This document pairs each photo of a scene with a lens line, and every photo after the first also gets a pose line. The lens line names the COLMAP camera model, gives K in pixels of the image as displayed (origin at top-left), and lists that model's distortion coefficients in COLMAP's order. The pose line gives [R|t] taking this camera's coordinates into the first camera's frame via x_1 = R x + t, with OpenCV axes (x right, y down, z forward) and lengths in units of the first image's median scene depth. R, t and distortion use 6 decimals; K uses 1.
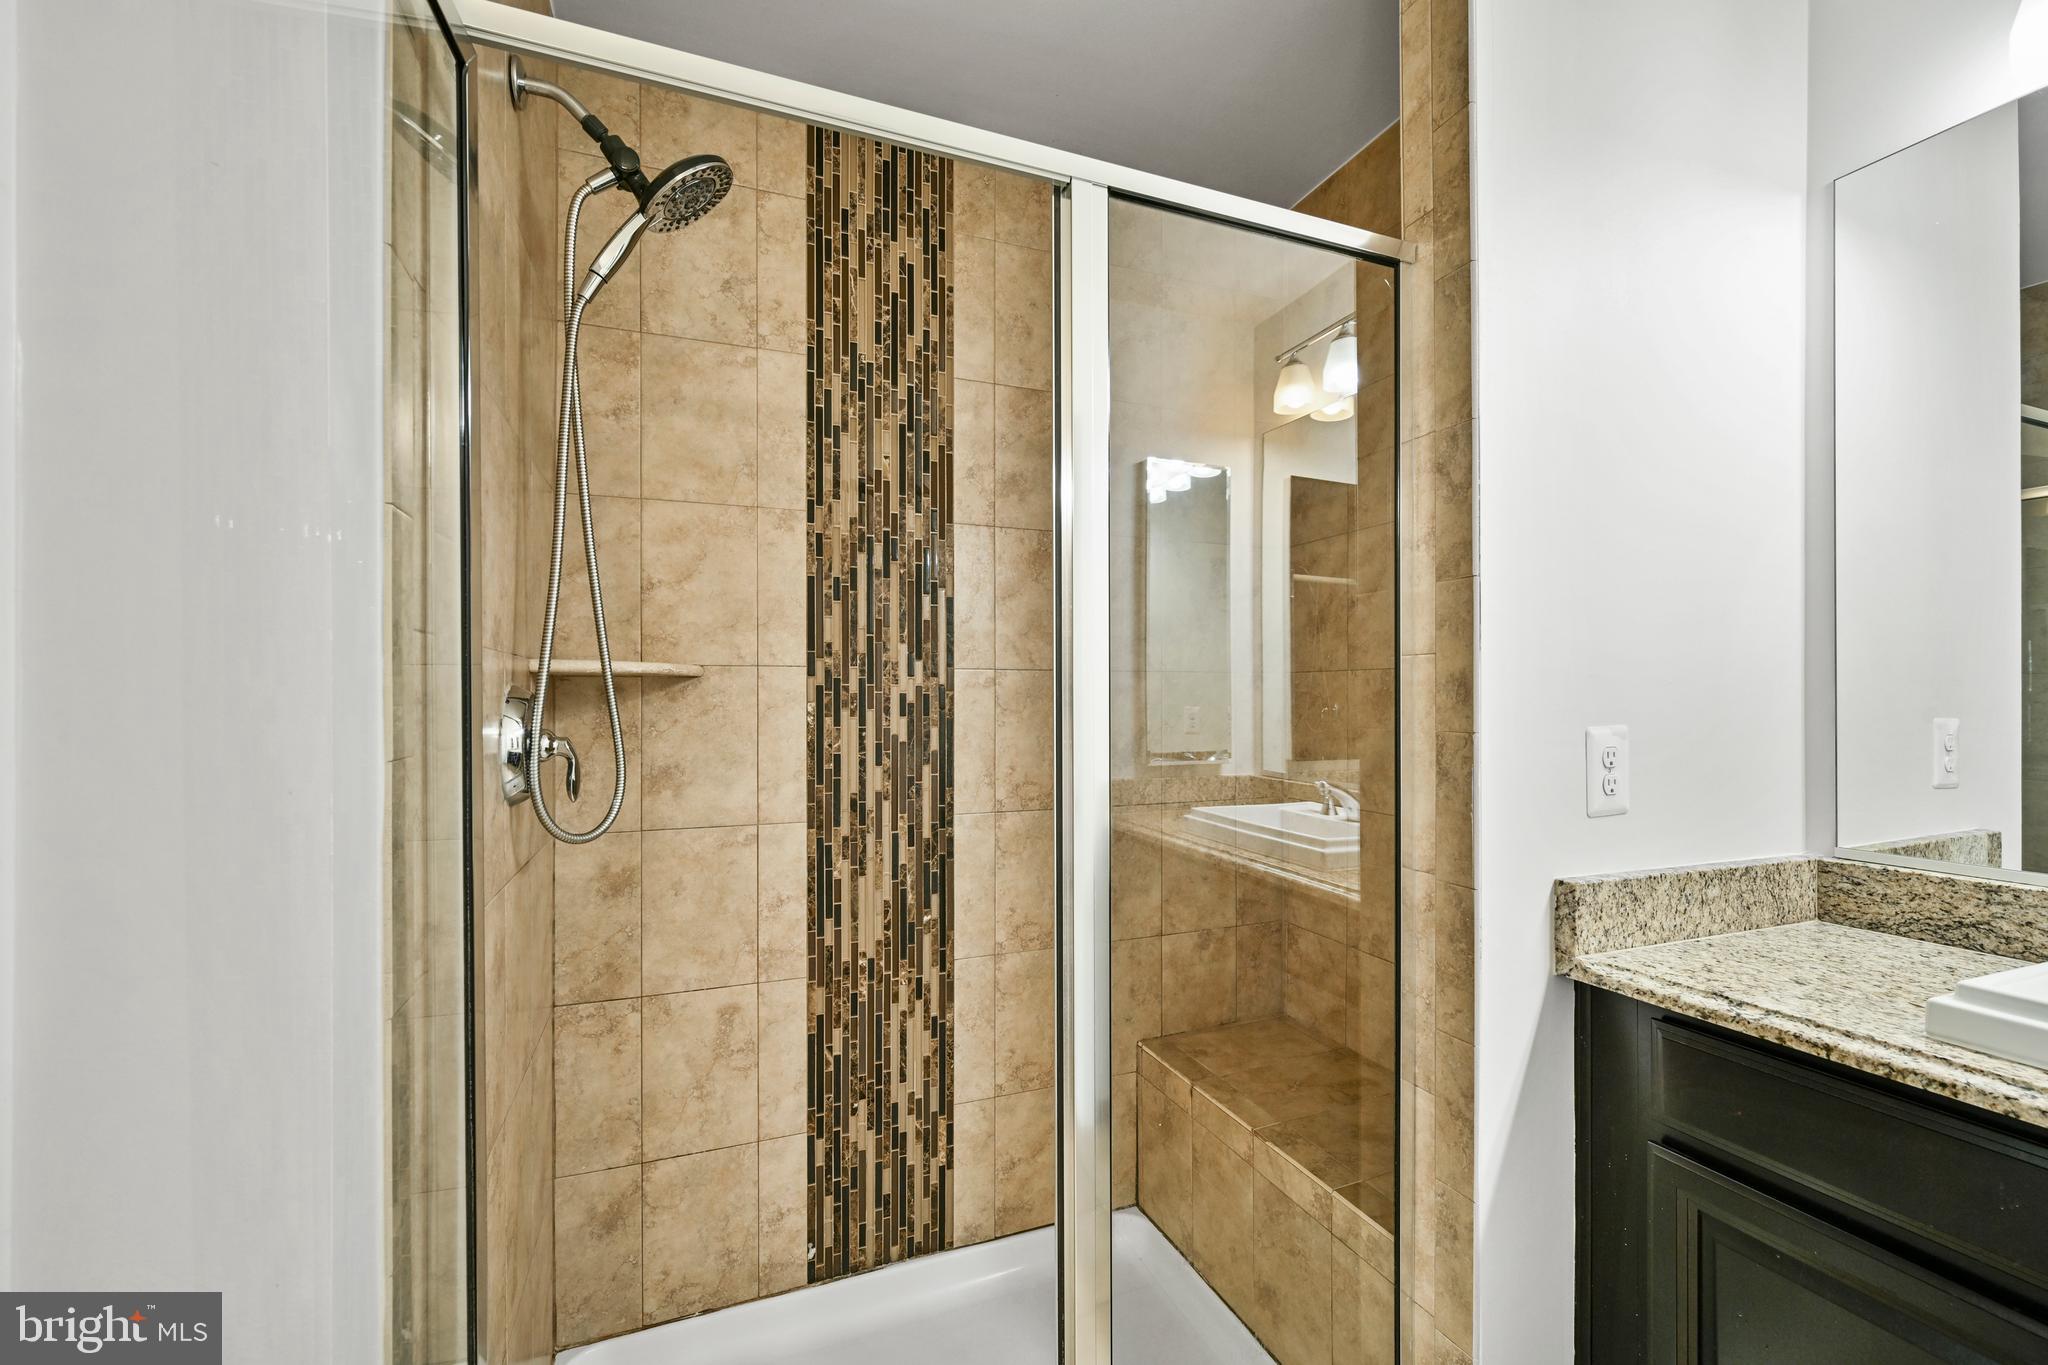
lens RADIAL K [[845.3, 0, 1024.2], [0, 845.3, 696.7], [0, 0, 1]] dist [0.003262, -0.000681]
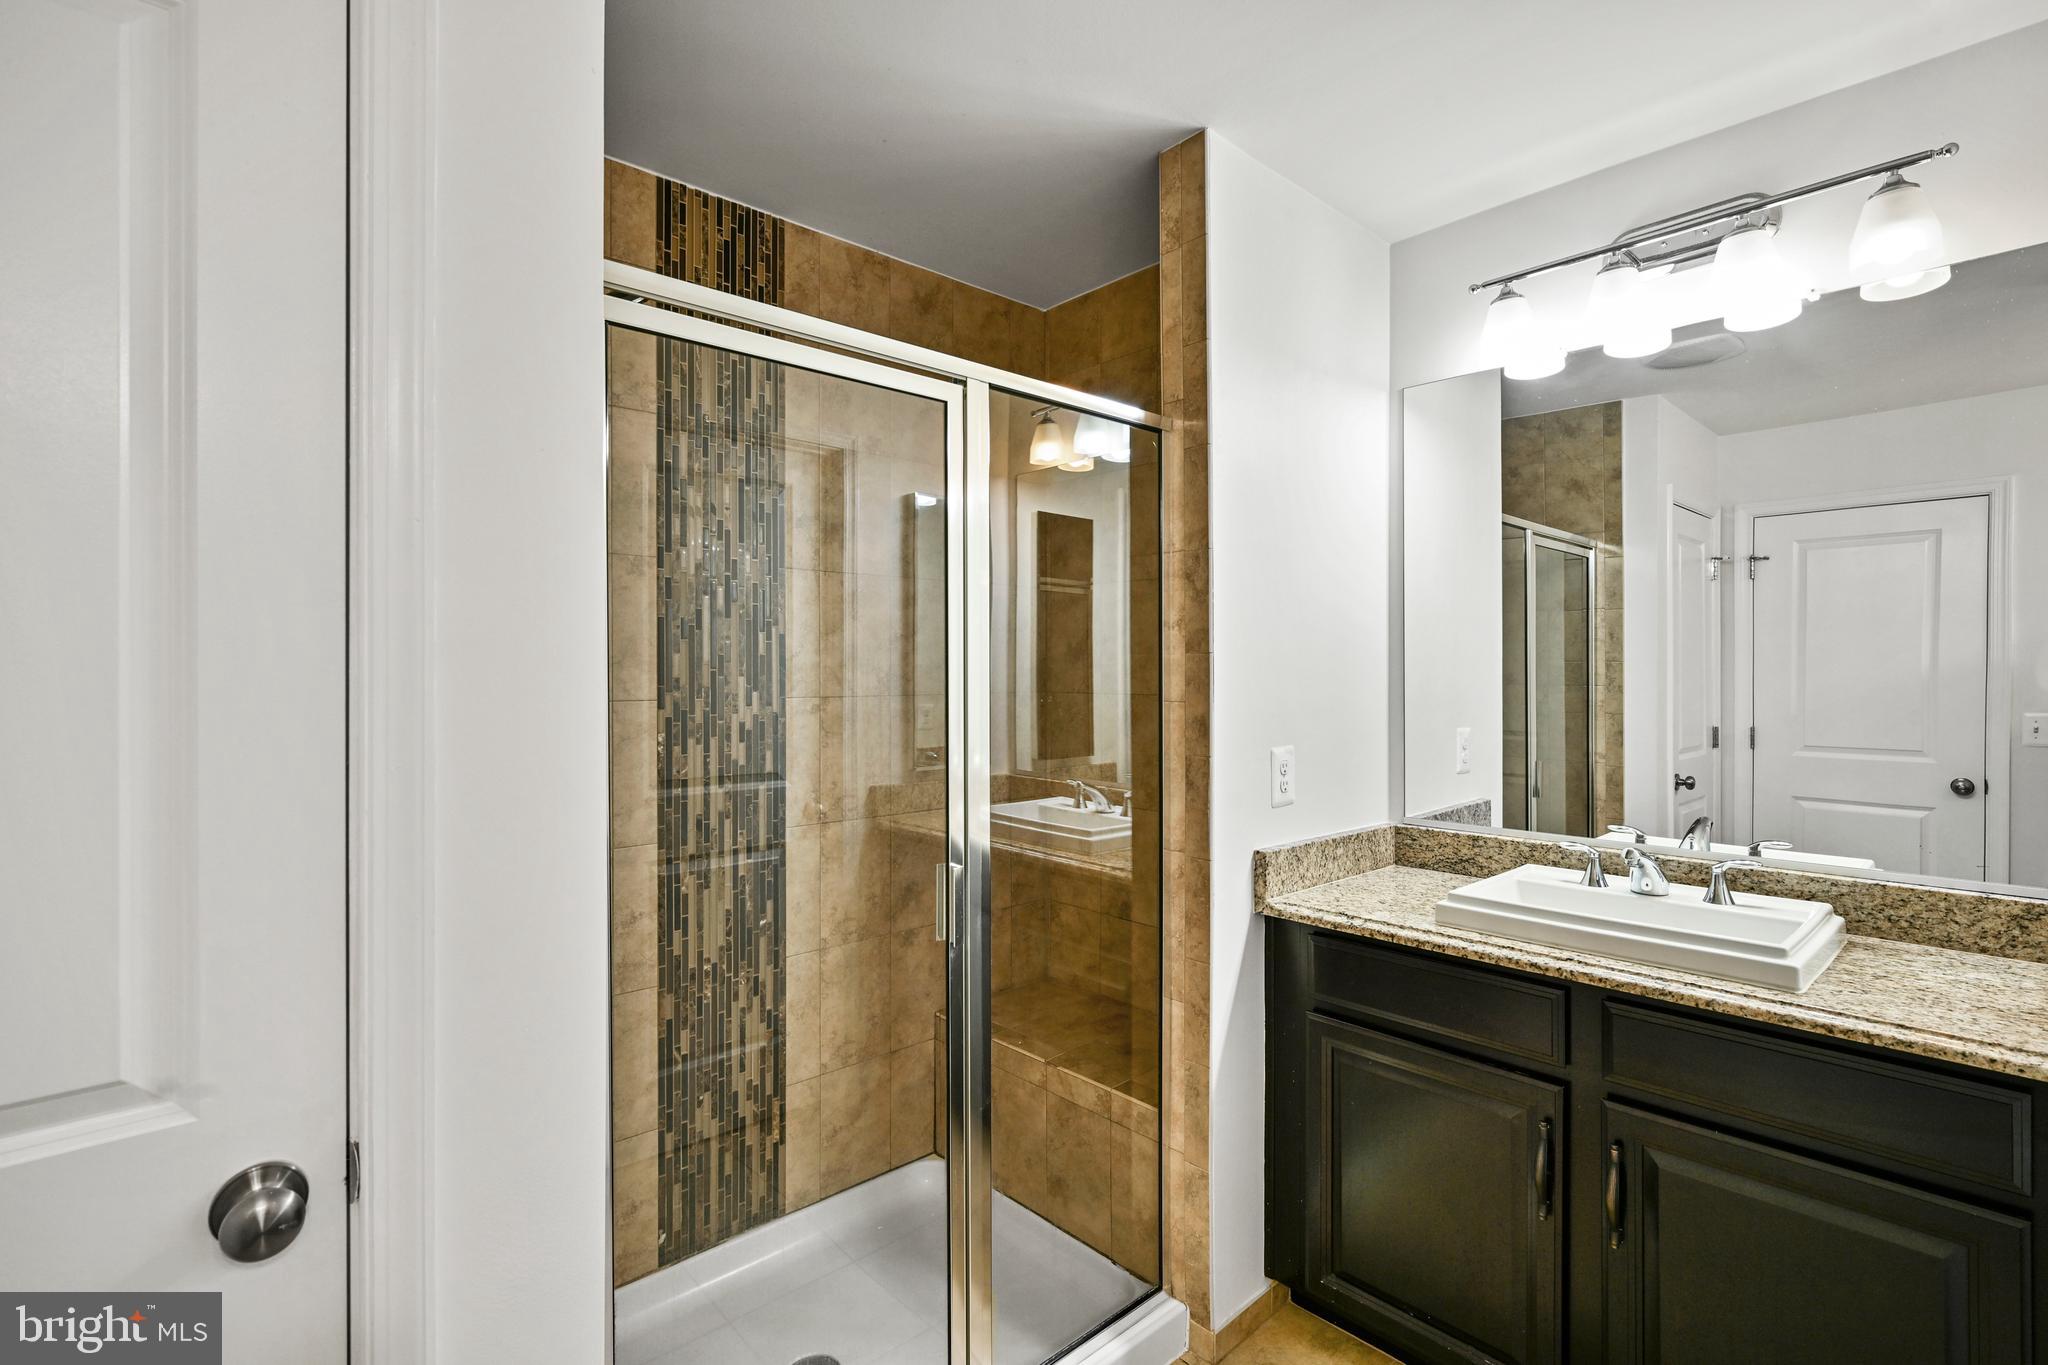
lens RADIAL K [[948.0, 0, 1019.7], [0, 948.0, 675.0], [0, 0, 1]] dist [0.002418, 0.000698]
pose [[0.937418, -0.003866, 0.348184, -0.244833], [0.001910, 0.999980, 0.005961, -0.074902], [-0.348200, -0.004923, 0.937407, -0.304763]]
